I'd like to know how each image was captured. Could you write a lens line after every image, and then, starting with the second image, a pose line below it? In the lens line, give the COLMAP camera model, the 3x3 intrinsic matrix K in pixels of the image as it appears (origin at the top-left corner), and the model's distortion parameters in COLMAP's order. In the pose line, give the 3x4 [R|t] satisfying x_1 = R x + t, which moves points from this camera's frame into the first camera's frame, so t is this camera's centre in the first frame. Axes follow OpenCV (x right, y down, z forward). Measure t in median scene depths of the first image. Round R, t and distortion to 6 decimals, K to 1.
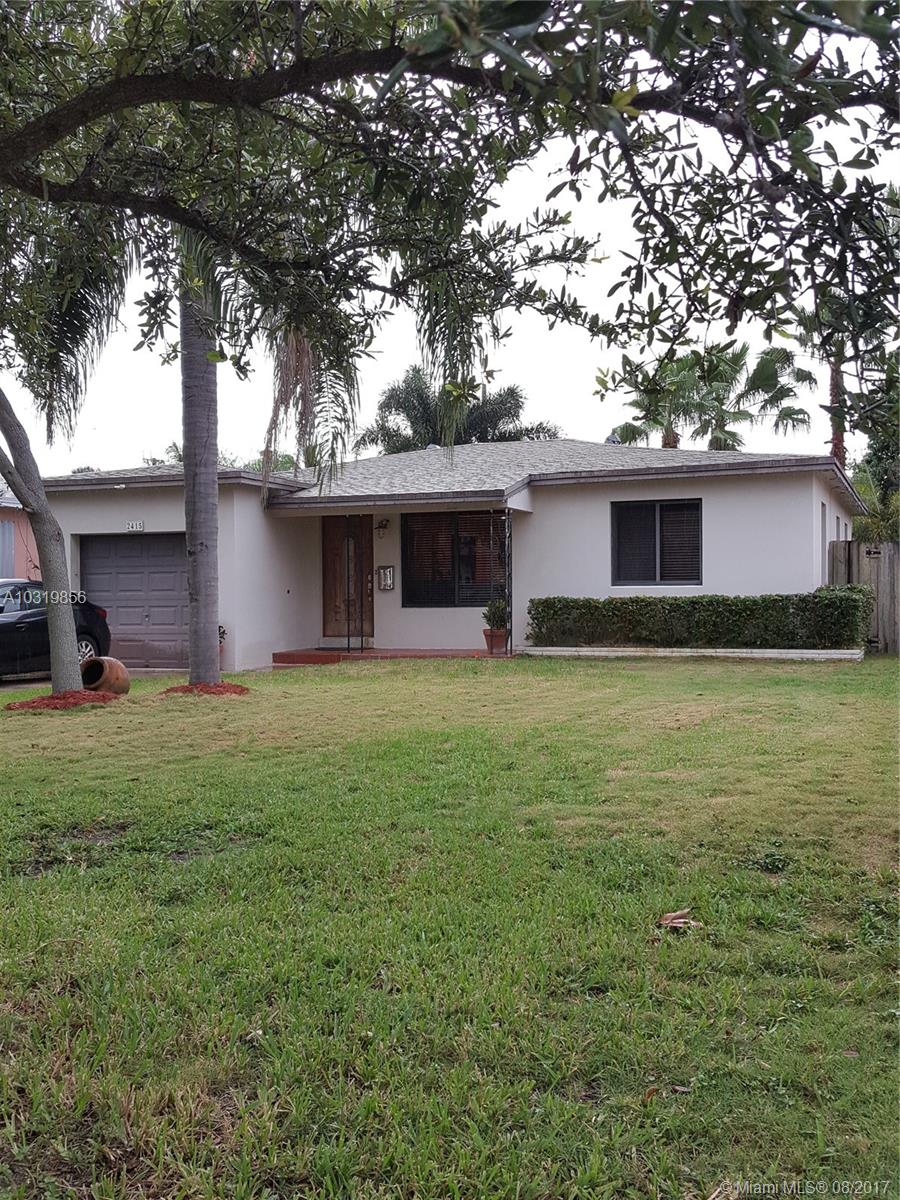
lens RADIAL K [[1223.4, 0, 416.9], [0, 1223.4, 599.5], [0, 0, 1]] dist [0.144556, 0.000000]
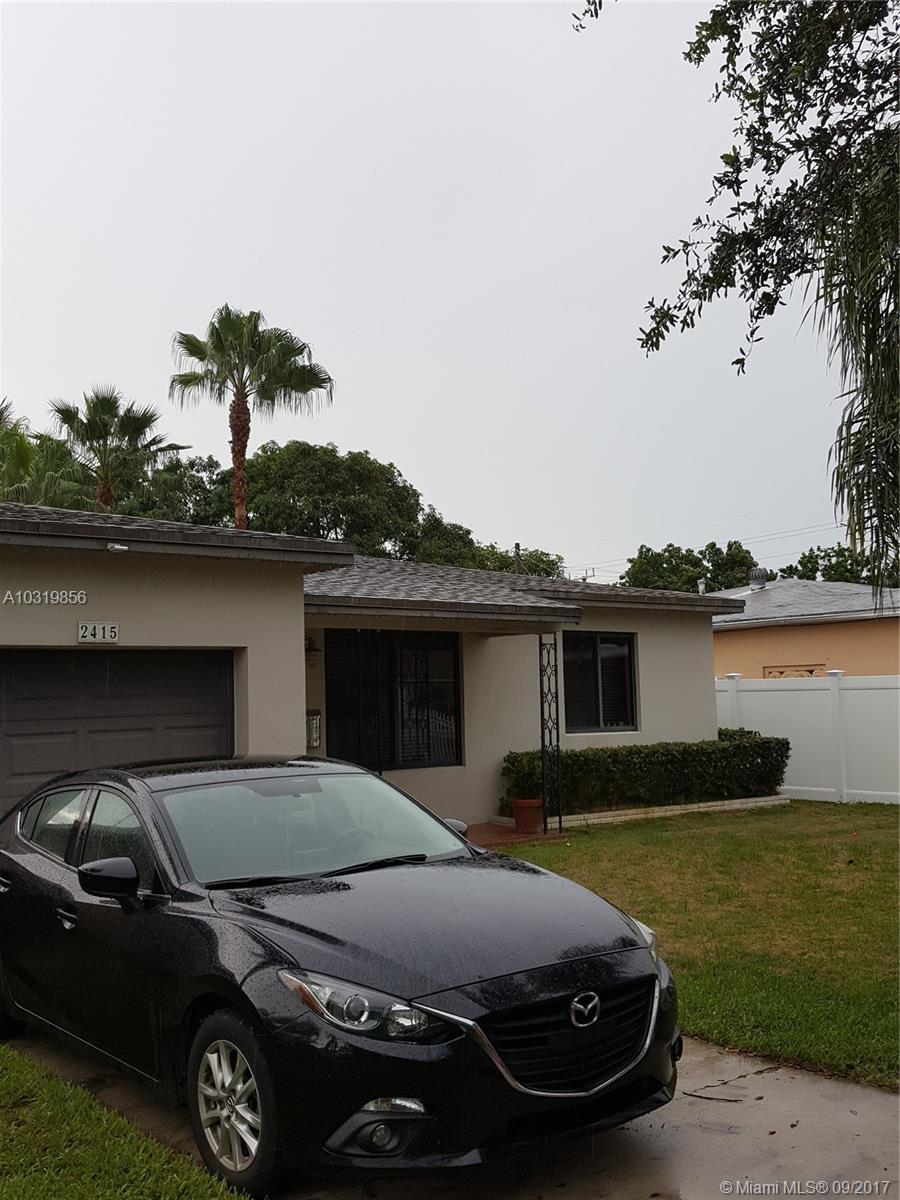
lens RADIAL K [[1223.4, 0, 456.8], [0, 1223.4, 604.4], [0, 0, 1]] dist [0.144556, 0.000000]
pose [[0.482692, 0.066737, 0.873244, -1.437773], [0.013956, 0.996380, -0.083862, -0.071127], [-0.875679, 0.052667, 0.480013, 1.637254]]
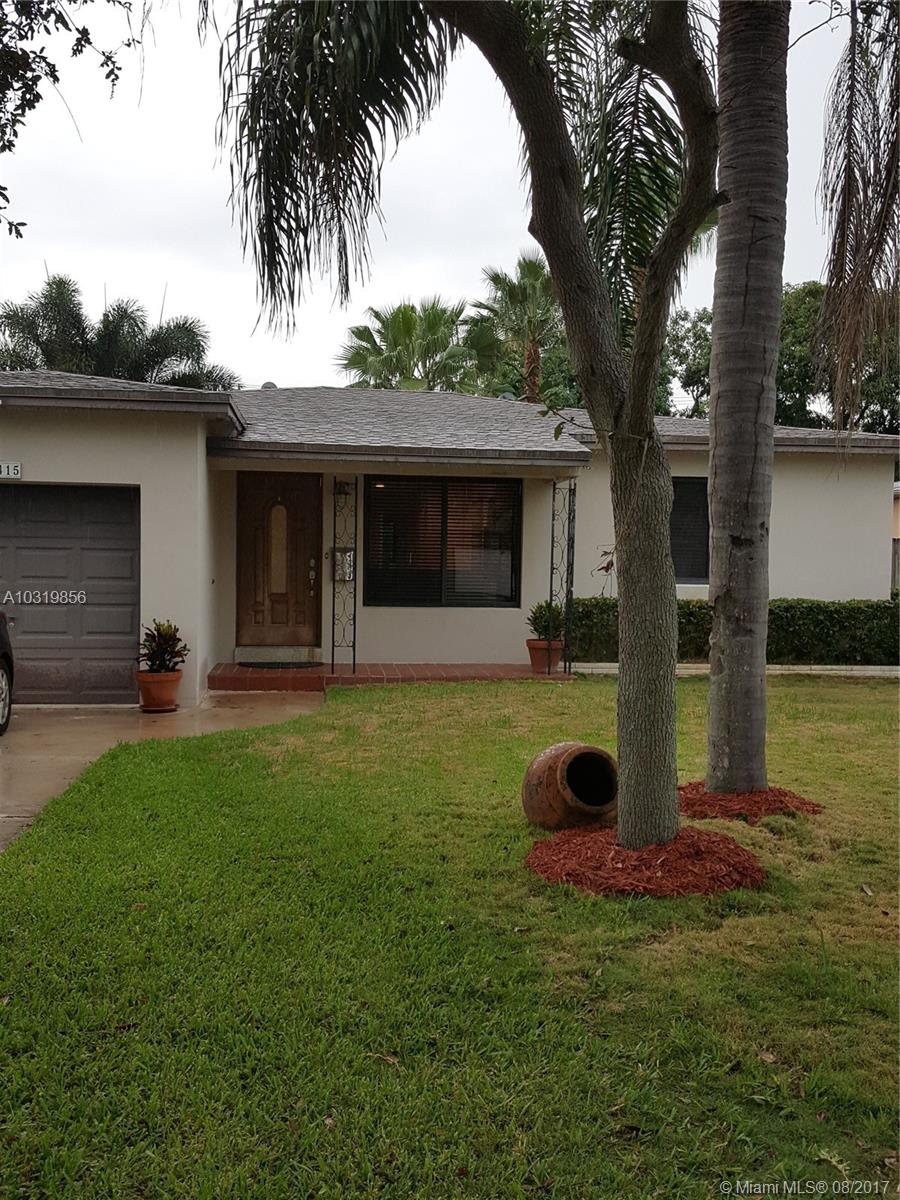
lens RADIAL K [[1223.4, 0, 446.8], [0, 1223.4, 592.8], [0, 0, 1]] dist [0.144556, 0.000000]
pose [[0.880045, 0.013472, 0.474698, -0.817577], [-0.022168, 0.999673, 0.012727, -0.029976], [-0.474372, -0.021724, 0.880056, 0.902198]]
